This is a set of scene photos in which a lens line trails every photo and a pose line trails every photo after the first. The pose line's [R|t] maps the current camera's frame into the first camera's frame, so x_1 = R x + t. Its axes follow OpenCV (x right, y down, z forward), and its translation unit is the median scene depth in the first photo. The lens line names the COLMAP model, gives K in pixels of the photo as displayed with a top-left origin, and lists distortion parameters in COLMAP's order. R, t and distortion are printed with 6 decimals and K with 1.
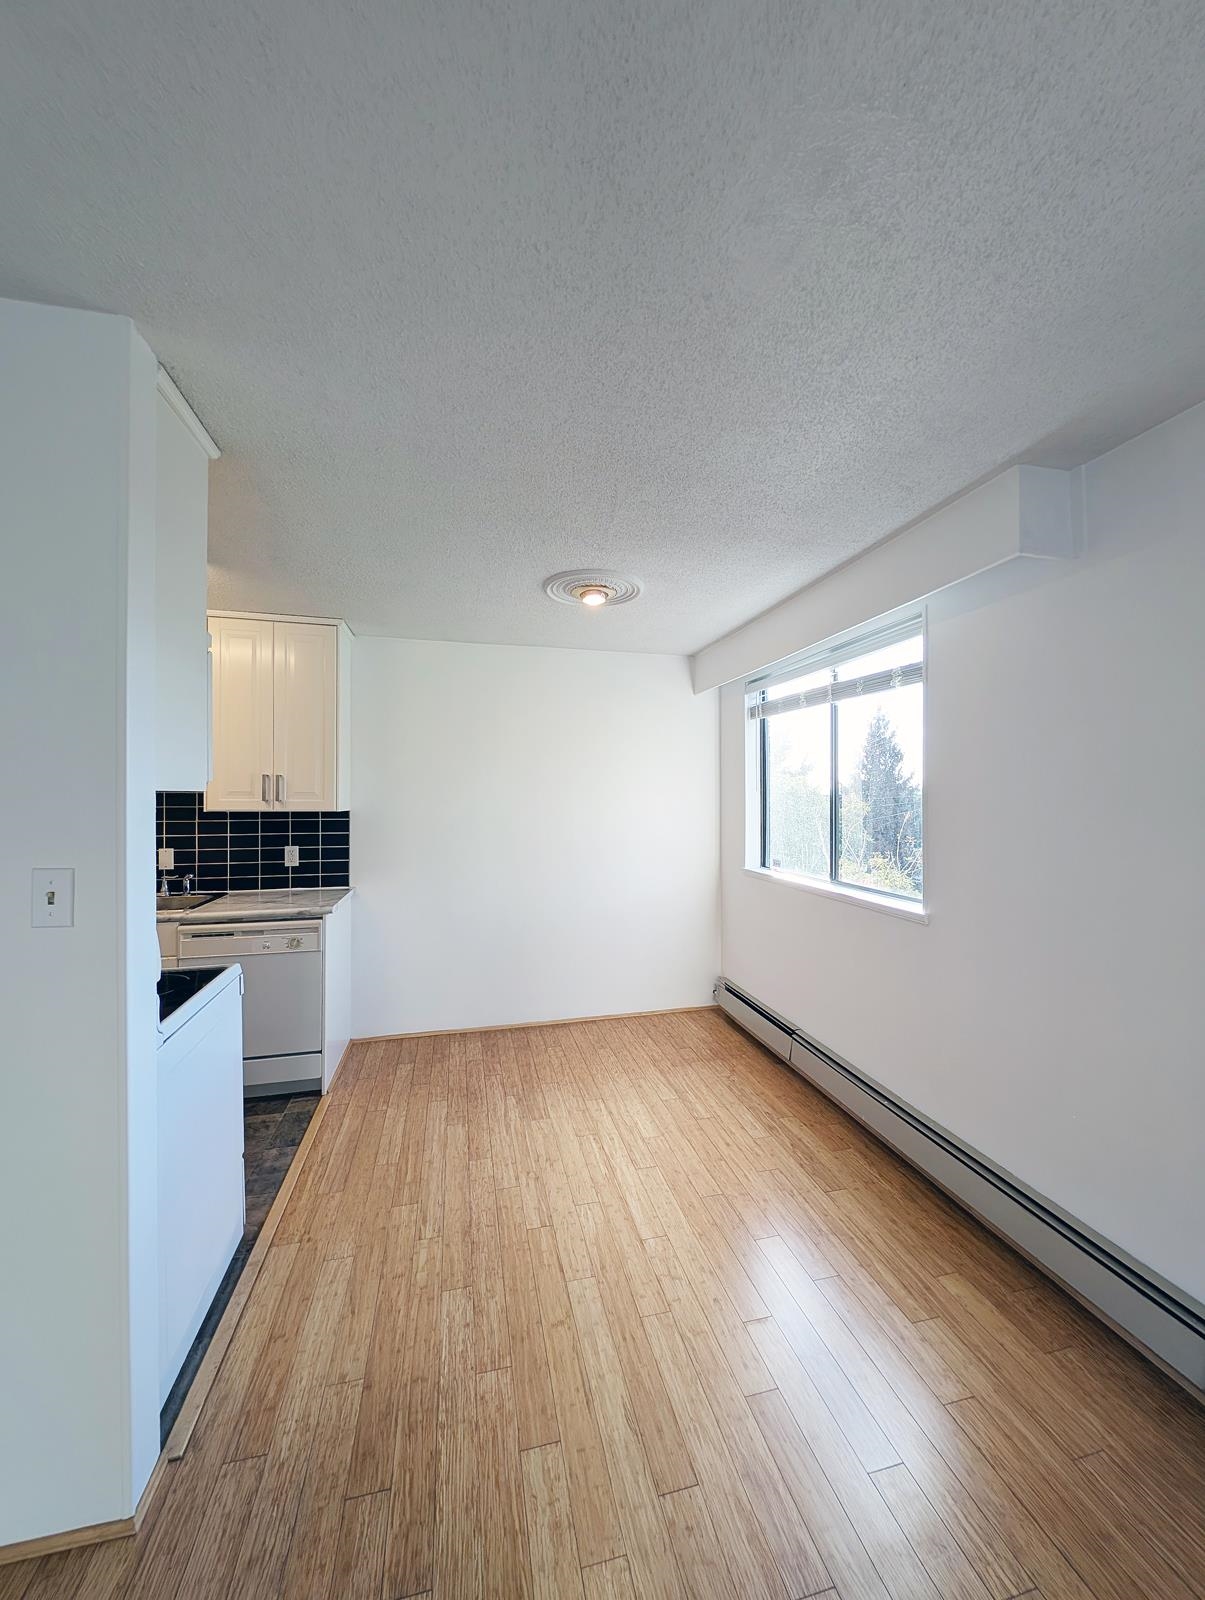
lens RADIAL K [[601.7, 0, 601.6], [0, 601.7, 792.0], [0, 0, 1]] dist [0.002248, -0.000220]
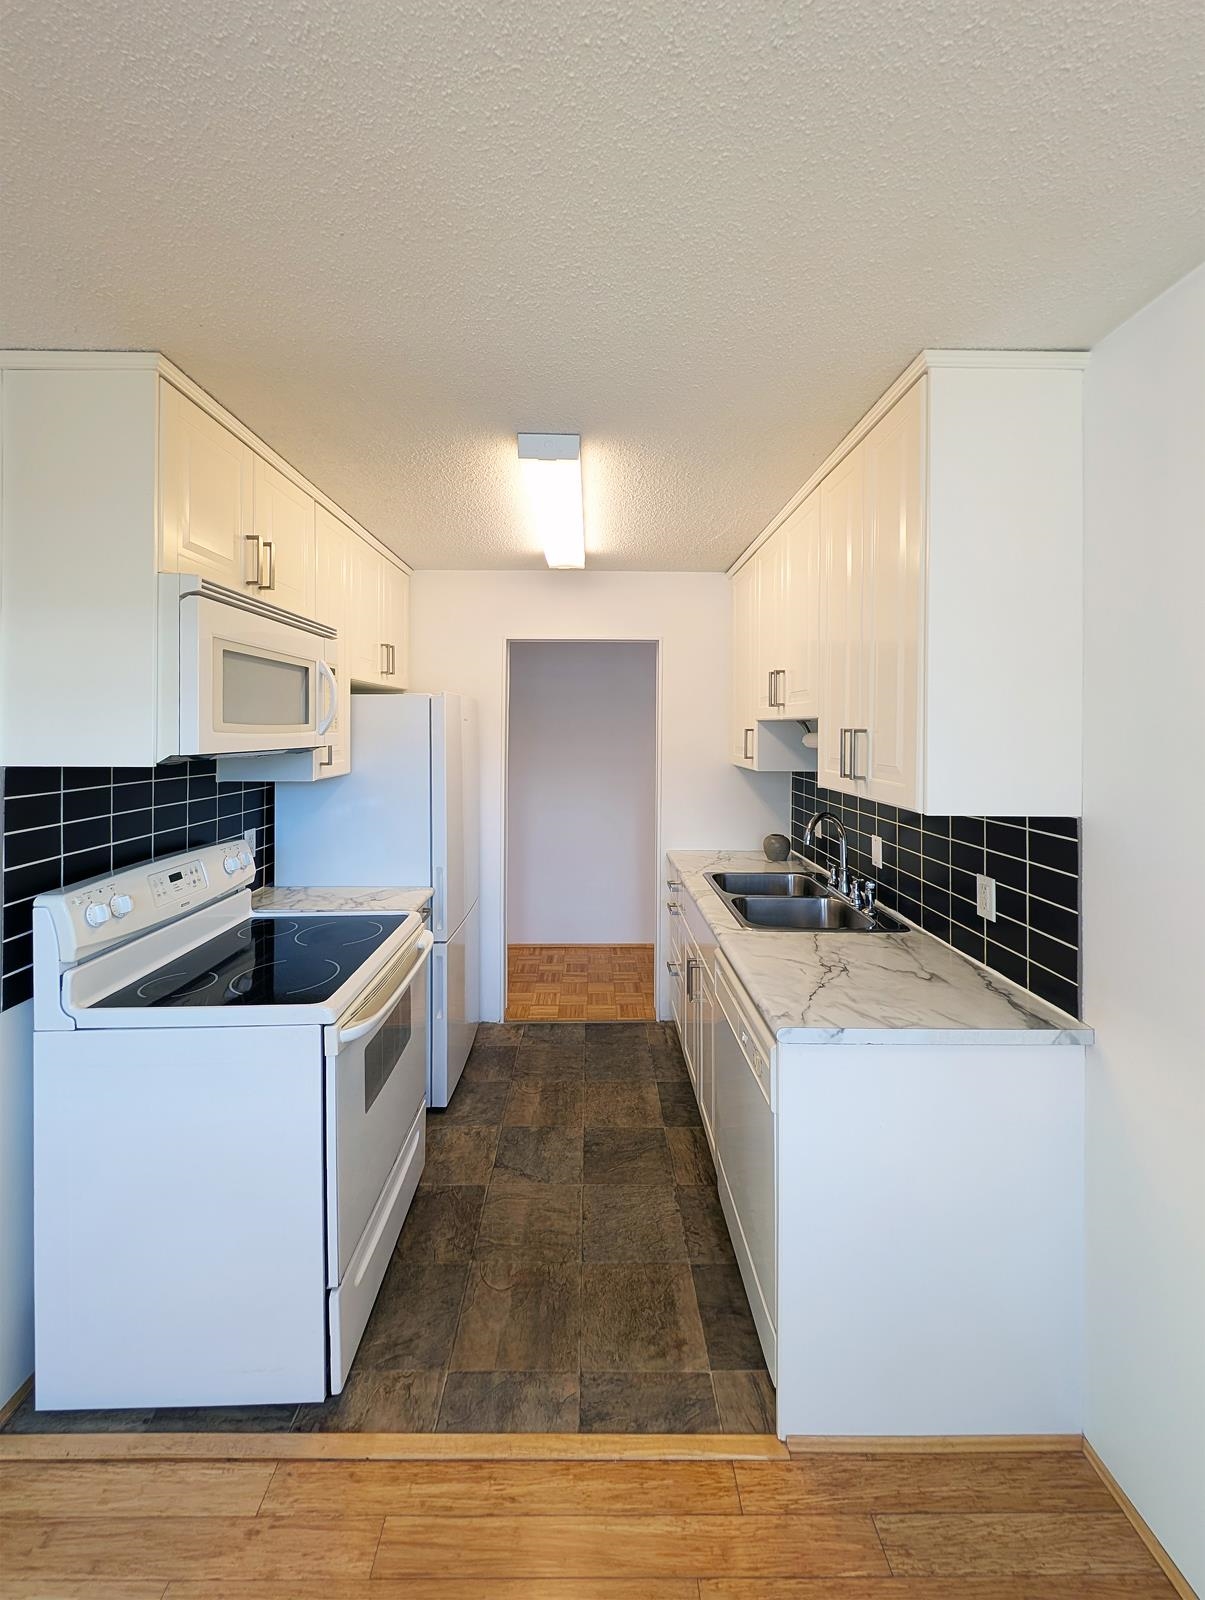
lens RADIAL K [[601.7, 0, 589.8], [0, 601.7, 733.9], [0, 0, 1]] dist [0.002248, -0.000220]
pose [[-0.223056, -0.002374, -0.974803, 0.011055], [-0.003402, 0.999993, -0.001656, -0.021846], [0.974800, 0.002947, -0.223062, 0.962942]]
